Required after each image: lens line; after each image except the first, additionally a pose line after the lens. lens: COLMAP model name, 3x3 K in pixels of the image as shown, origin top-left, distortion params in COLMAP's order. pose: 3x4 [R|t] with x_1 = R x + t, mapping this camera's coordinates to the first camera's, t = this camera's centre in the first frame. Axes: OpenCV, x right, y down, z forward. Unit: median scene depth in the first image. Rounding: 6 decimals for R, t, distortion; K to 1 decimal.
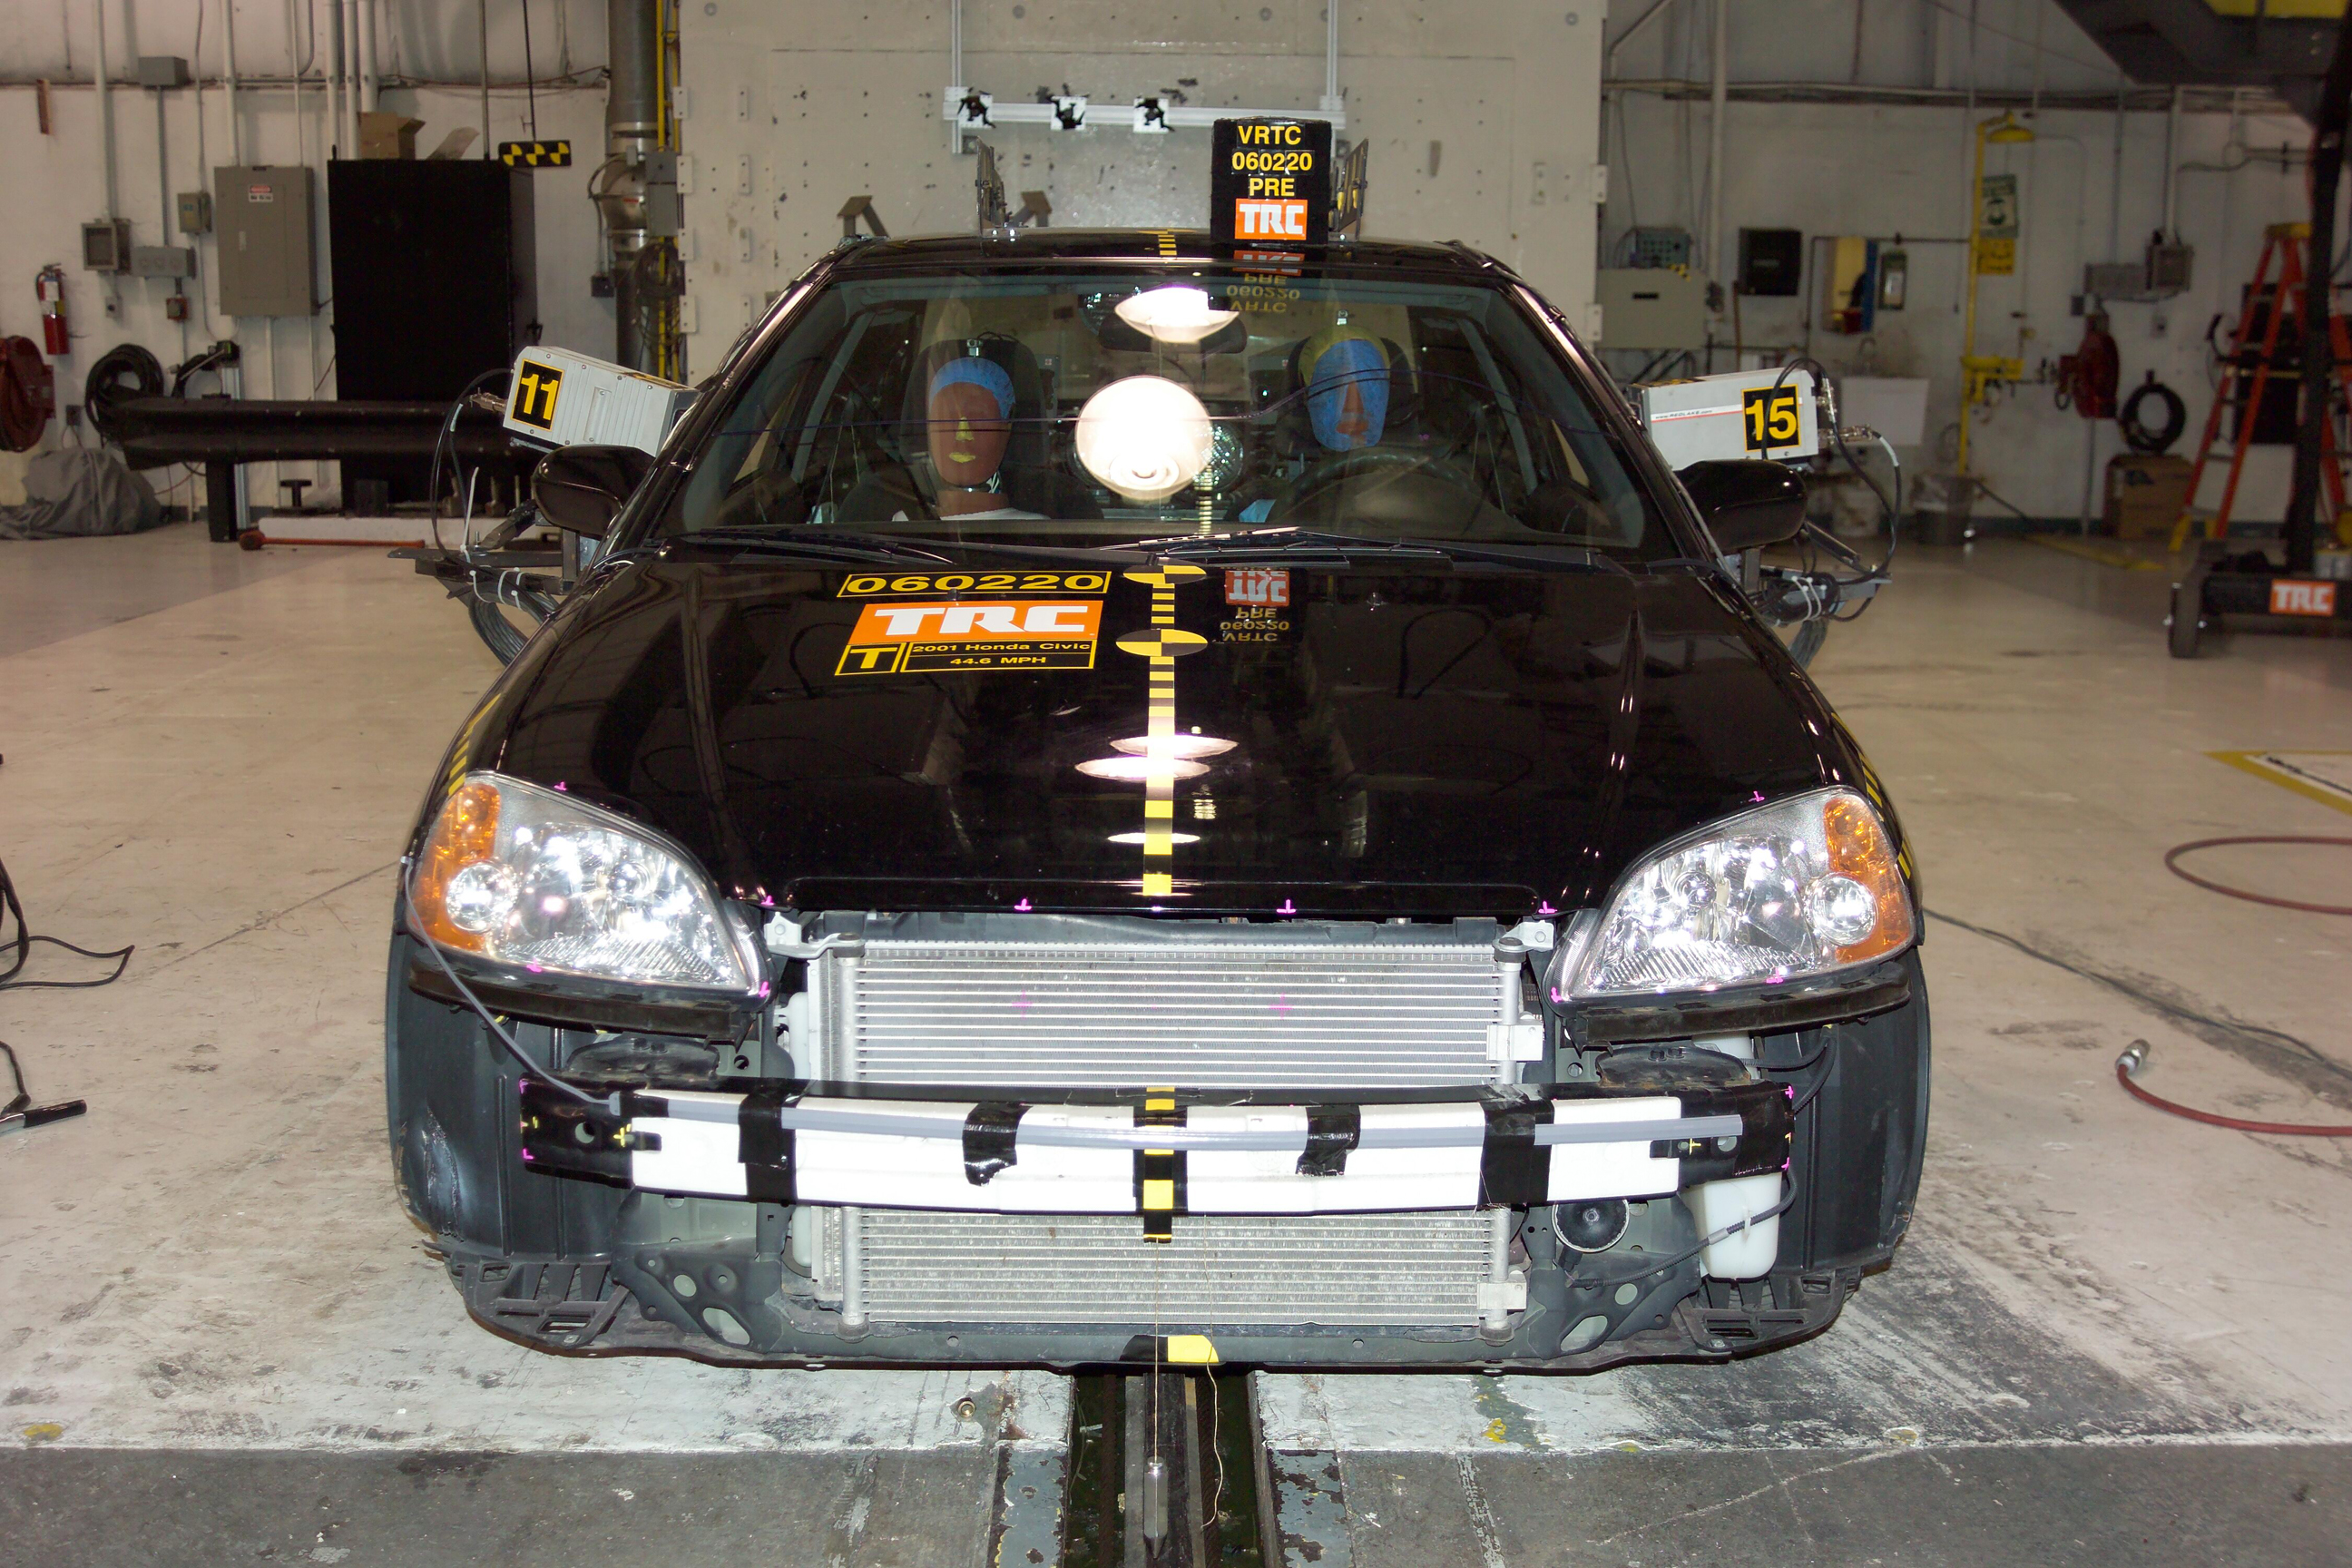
lens RADIAL K [[2536.4, 0, 1163.5], [0, 2536.4, 777.7], [0, 0, 1]] dist [-0.070639, 0.000000]
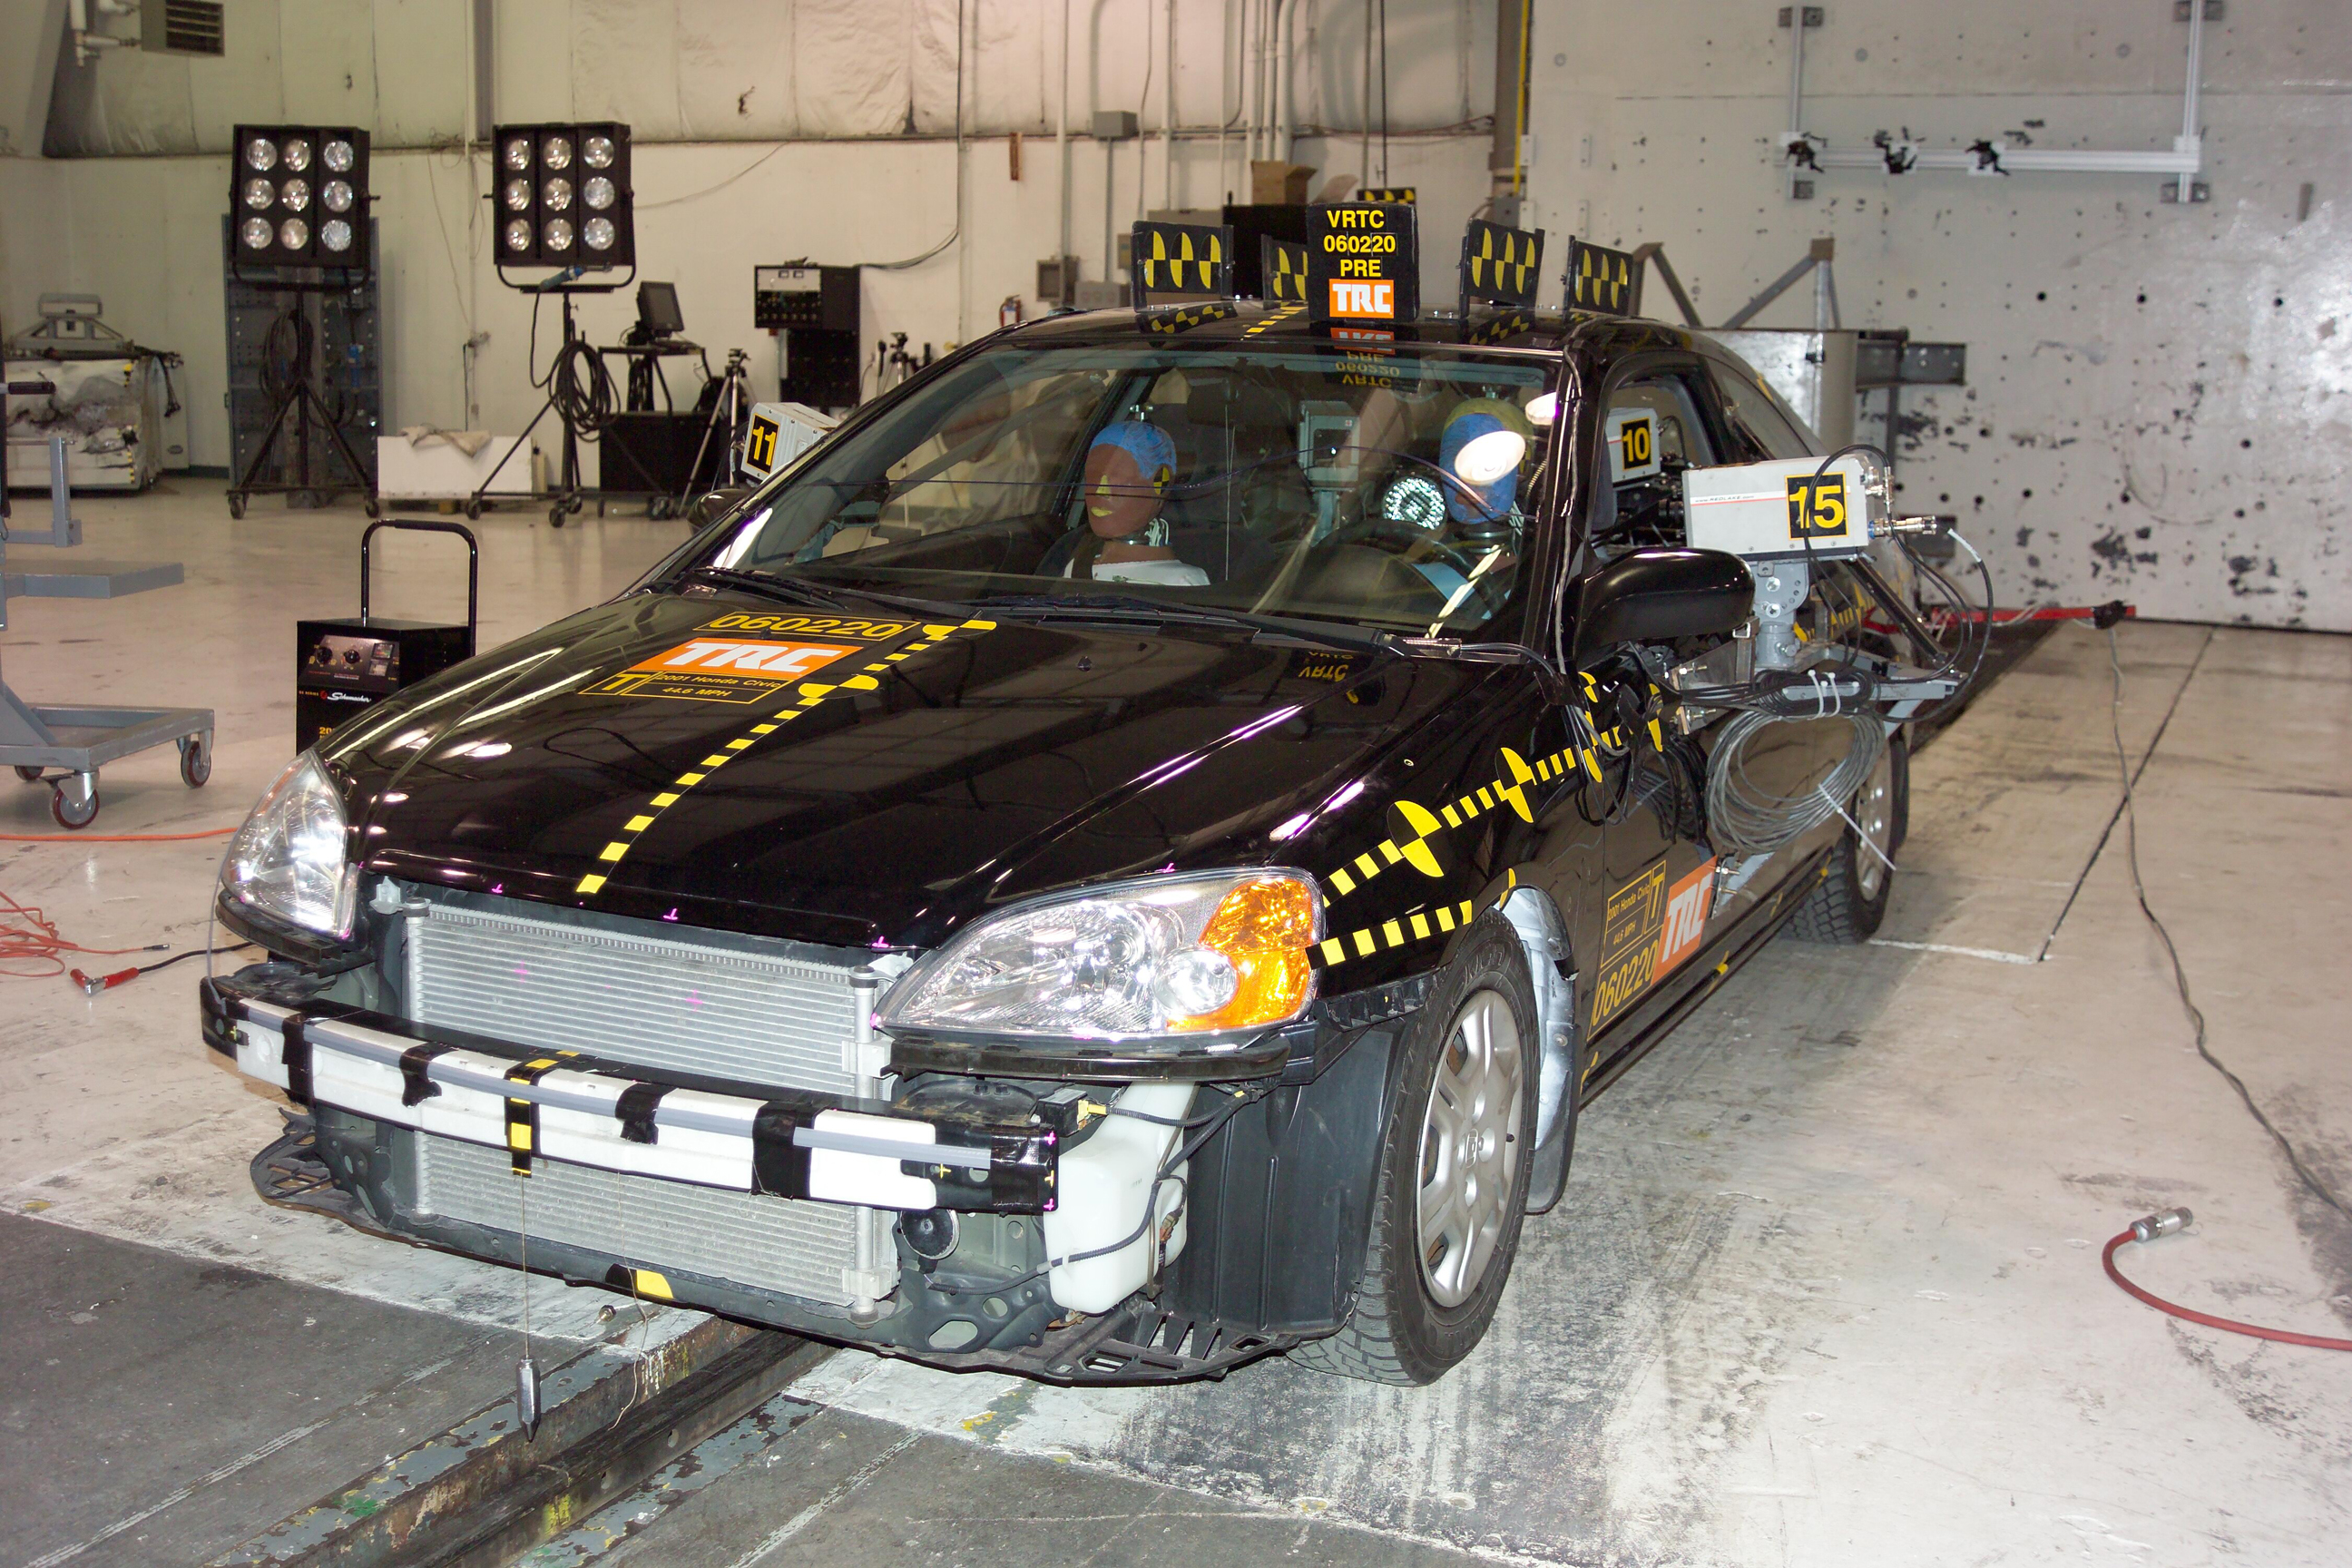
lens RADIAL K [[2536.4, 0, 1165.2], [0, 2536.4, 775.7], [0, 0, 1]] dist [-0.070639, 0.000000]
pose [[0.894712, 0.085938, -0.438298, 0.451822], [-0.090423, 0.995846, 0.010675, -0.027544], [0.437395, 0.030081, 0.898766, 0.025458]]
